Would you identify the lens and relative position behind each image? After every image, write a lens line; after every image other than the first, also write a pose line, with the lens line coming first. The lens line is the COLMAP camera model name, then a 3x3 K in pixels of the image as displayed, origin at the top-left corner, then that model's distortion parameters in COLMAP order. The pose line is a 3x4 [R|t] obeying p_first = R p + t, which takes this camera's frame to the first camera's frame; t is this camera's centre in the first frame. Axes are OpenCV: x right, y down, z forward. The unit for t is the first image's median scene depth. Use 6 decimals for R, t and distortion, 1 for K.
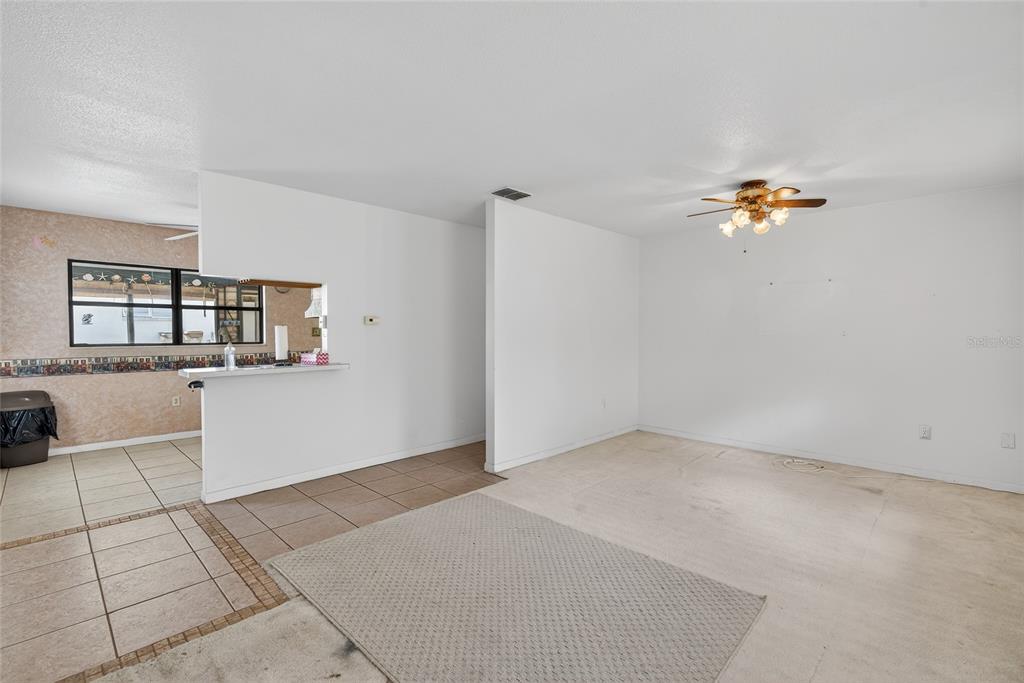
lens RADIAL K [[456.2, 0, 523.3], [0, 456.2, 336.2], [0, 0, 1]] dist [-0.002693, -0.000422]
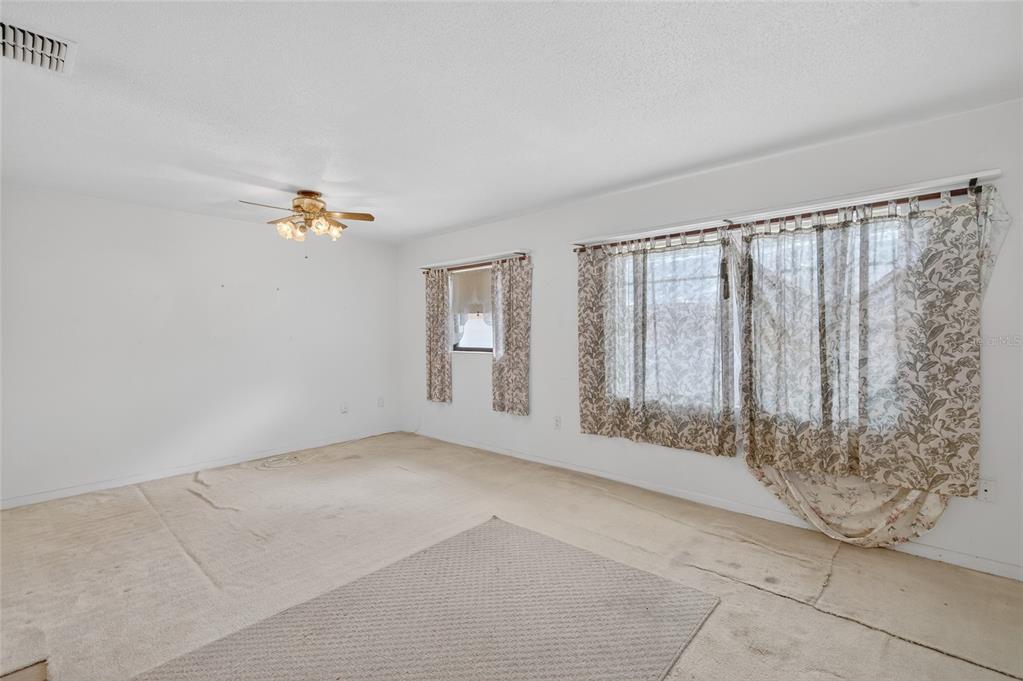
lens RADIAL K [[455.7, 0, 522.8], [0, 455.7, 335.2], [0, 0, 1]] dist [-0.002693, -0.000422]
pose [[-0.033099, -0.012886, 0.999369, -0.569727], [0.023406, 0.999633, 0.013664, -0.015536], [-0.999178, 0.023843, -0.032785, 0.580872]]
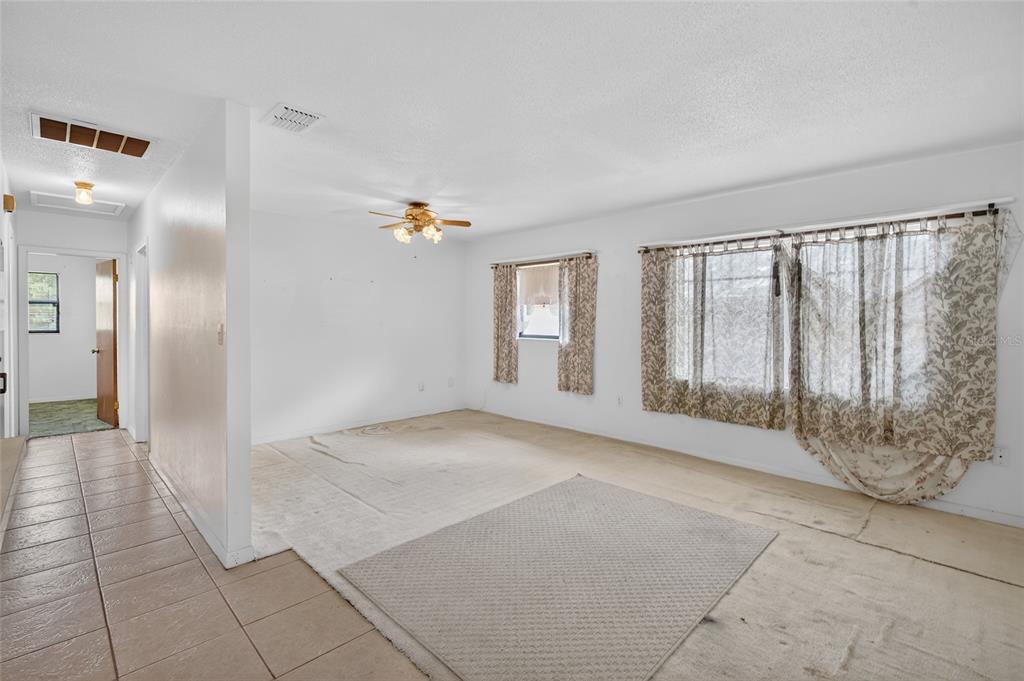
lens RADIAL K [[462.9, 0, 514.1], [0, 462.9, 321.8], [0, 0, 1]] dist [-0.005004, 0.000528]
pose [[0.024123, -0.007143, 0.999683, -0.784304], [0.010328, 0.999923, 0.006896, -0.019573], [-0.999656, 0.010159, 0.024194, 0.743644]]
